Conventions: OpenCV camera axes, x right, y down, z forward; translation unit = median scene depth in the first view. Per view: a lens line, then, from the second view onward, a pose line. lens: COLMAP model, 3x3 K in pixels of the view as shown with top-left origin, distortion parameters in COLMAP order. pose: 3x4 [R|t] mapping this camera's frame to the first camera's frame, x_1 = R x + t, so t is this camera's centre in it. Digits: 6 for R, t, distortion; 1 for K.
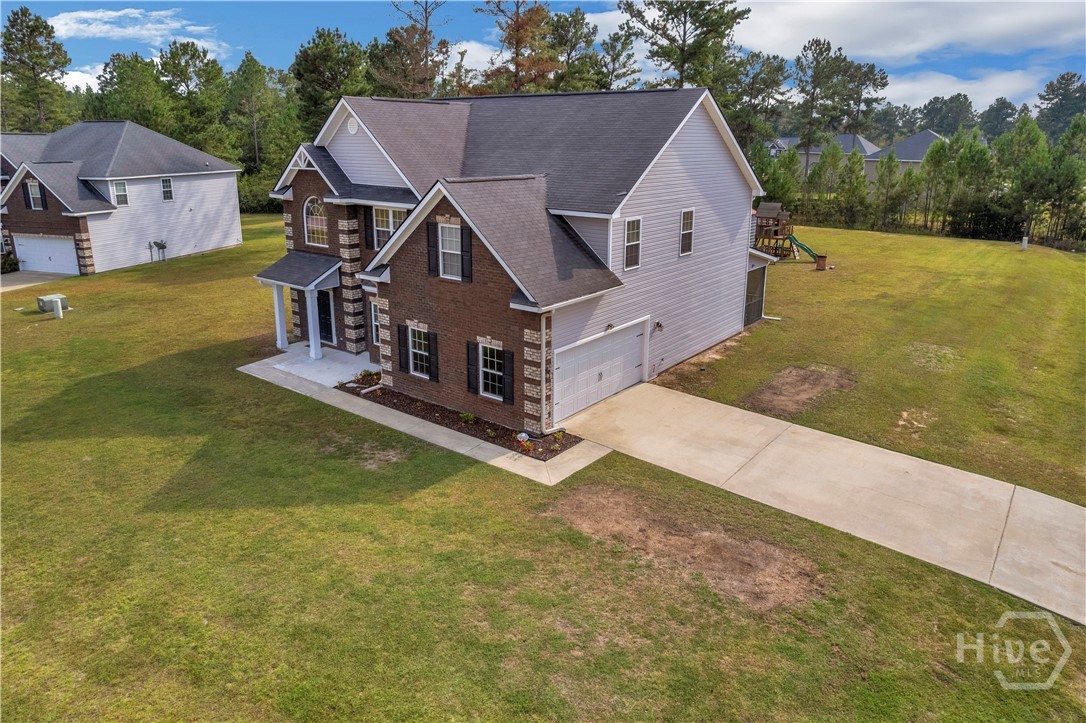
lens RADIAL K [[686.5, 0, 548.8], [0, 686.5, 364.4], [0, 0, 1]] dist [-0.038495, 0.010960]
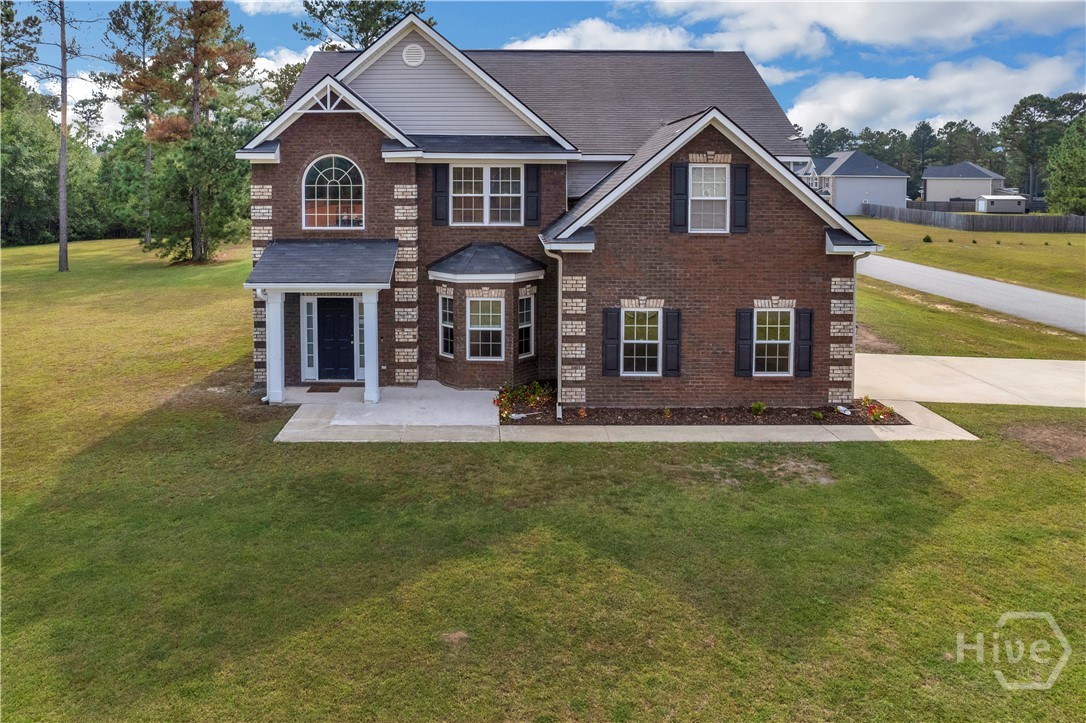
lens RADIAL K [[730.5, 0, 497.7], [0, 730.5, 246.0], [0, 0, 1]] dist [-0.028583, -0.000106]
pose [[0.796746, -0.059319, 0.601396, -0.846479], [0.191617, 0.968616, -0.158319, -0.025158], [-0.573131, 0.241378, 0.783108, 0.498112]]
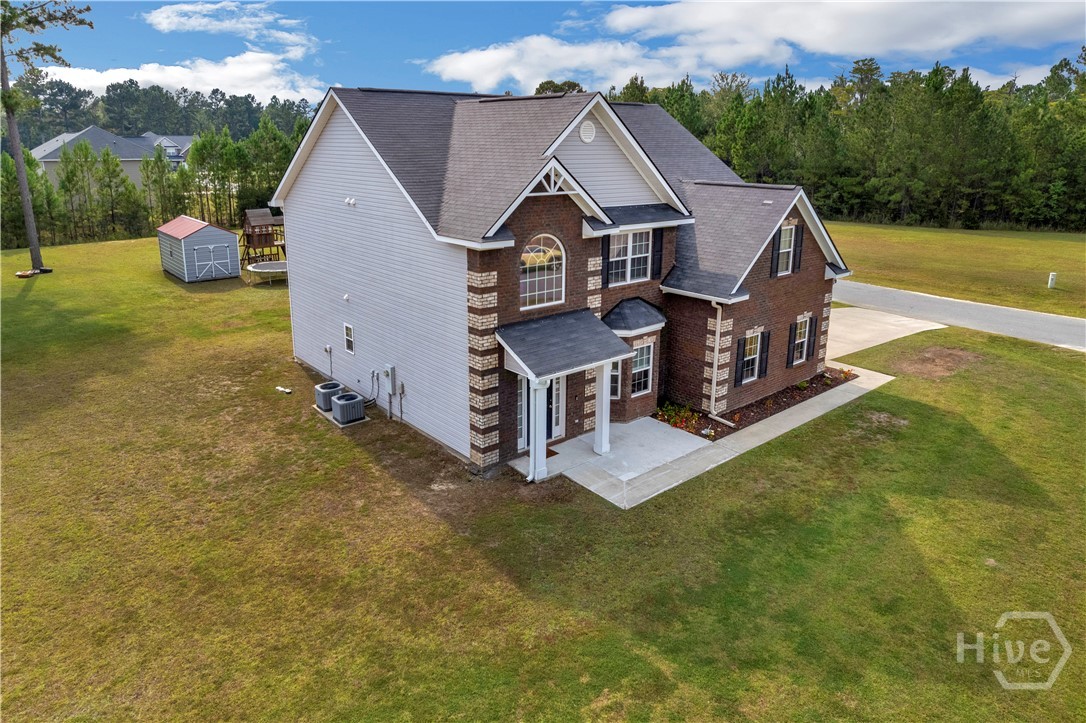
lens RADIAL K [[686.5, 0, 542.3], [0, 686.5, 360.8], [0, 0, 1]] dist [-0.038495, 0.010960]
pose [[0.205914, -0.302620, 0.930602, -1.318478], [0.297747, 0.925268, 0.235003, -0.379292], [-0.932173, 0.228694, 0.280630, 1.101194]]
